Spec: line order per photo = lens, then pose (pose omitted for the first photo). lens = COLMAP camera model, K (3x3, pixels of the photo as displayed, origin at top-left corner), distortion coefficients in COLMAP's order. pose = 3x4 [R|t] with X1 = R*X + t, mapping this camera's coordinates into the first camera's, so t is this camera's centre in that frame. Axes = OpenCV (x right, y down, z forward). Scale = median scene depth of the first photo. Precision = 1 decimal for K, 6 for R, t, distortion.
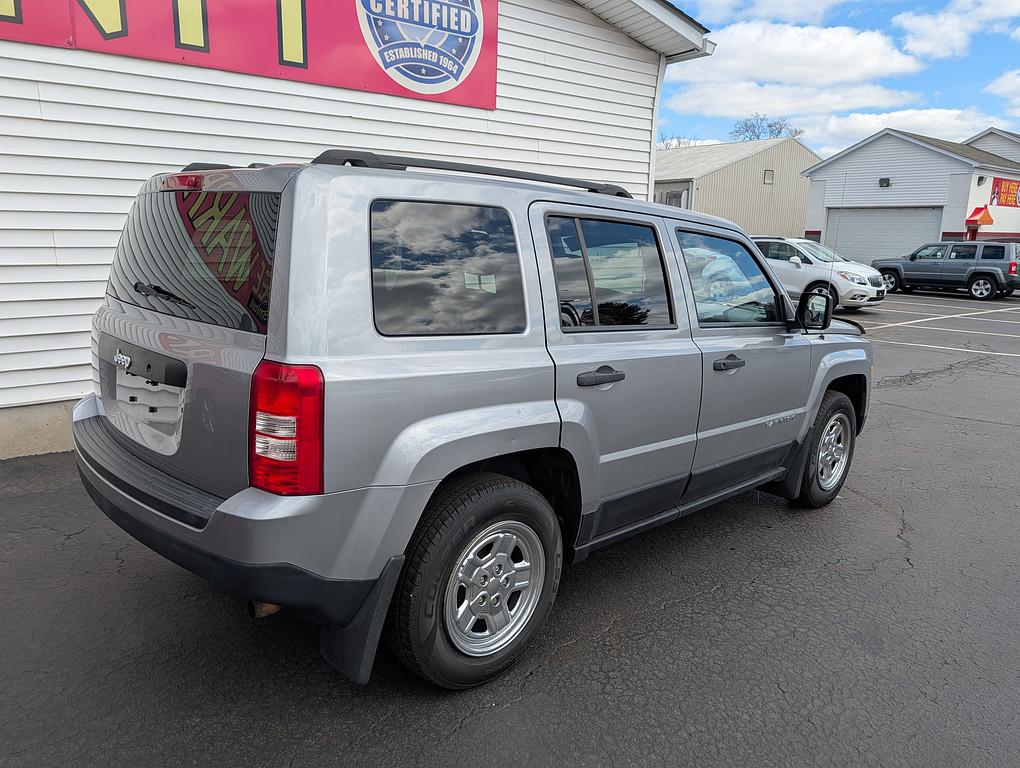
lens RADIAL K [[737.3, 0, 511.8], [0, 737.3, 396.9], [0, 0, 1]] dist [0.010488, -0.004517]
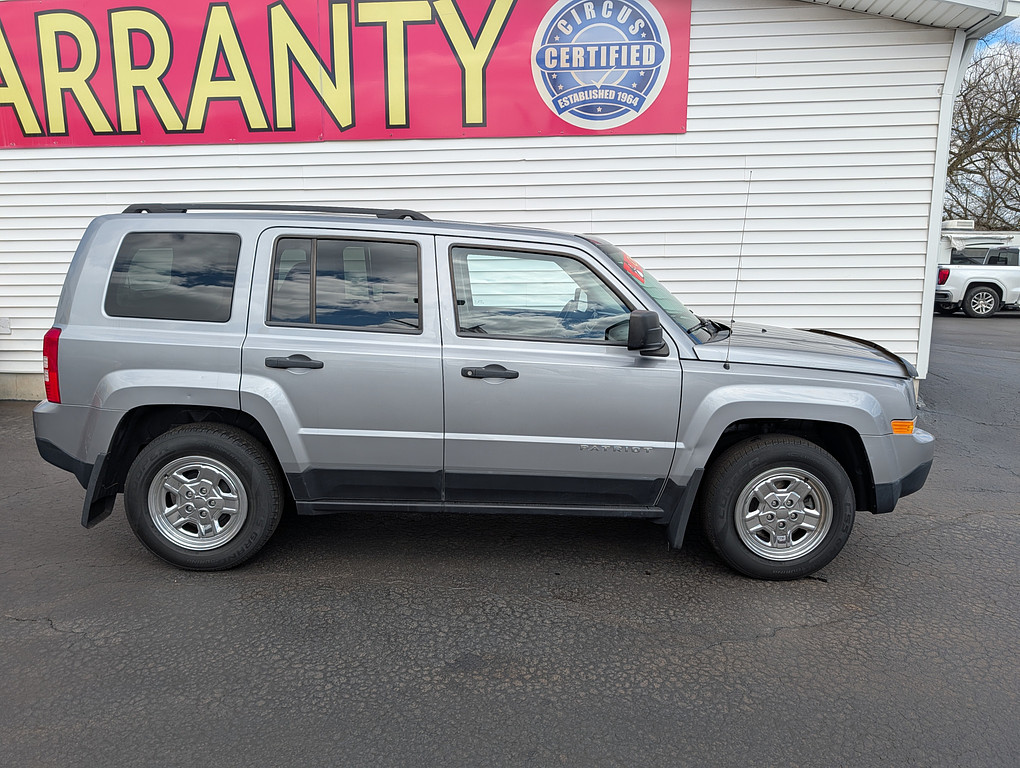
lens RADIAL K [[758.5, 0, 513.6], [0, 758.5, 383.3], [0, 0, 1]] dist [0.011113, -0.007725]
pose [[0.714468, 0.090285, -0.693818, 0.610778], [-0.135941, 0.990655, -0.011075, -0.013329], [0.686335, 0.102231, 0.720065, 0.154030]]
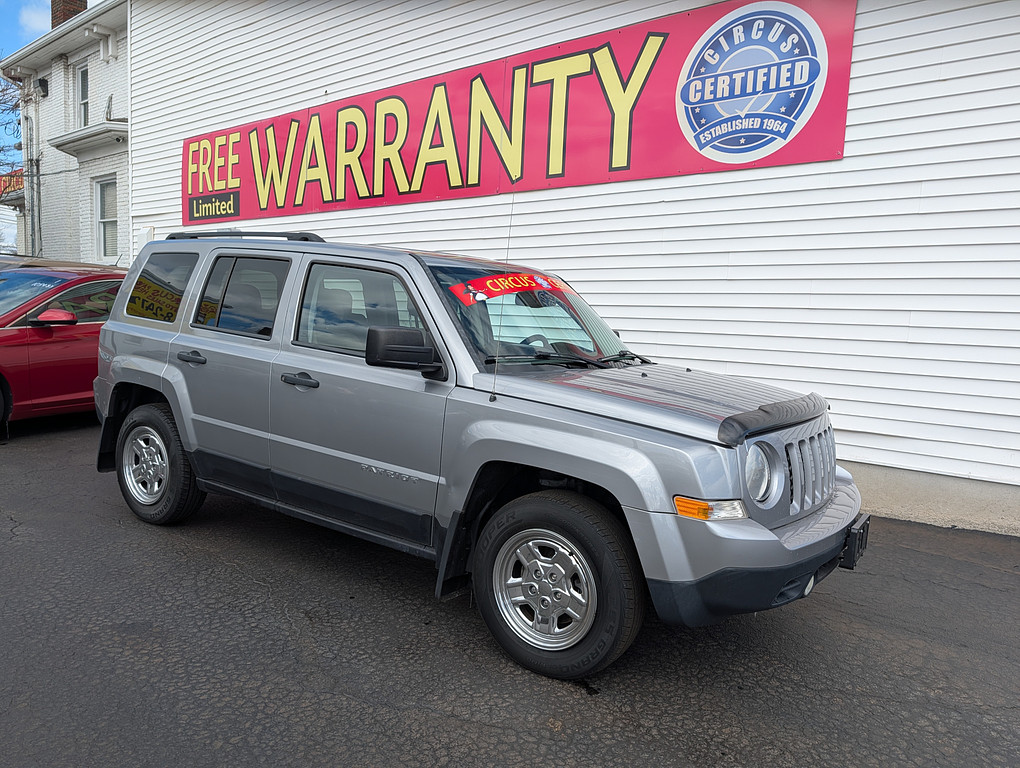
lens RADIAL K [[758.5, 0, 513.6], [0, 758.5, 383.3], [0, 0, 1]] dist [0.011113, -0.007725]
pose [[0.181965, 0.067498, -0.980986, 0.827143], [-0.259508, 0.965567, 0.018300, -0.080102], [0.948443, 0.251244, 0.193216, 0.617666]]
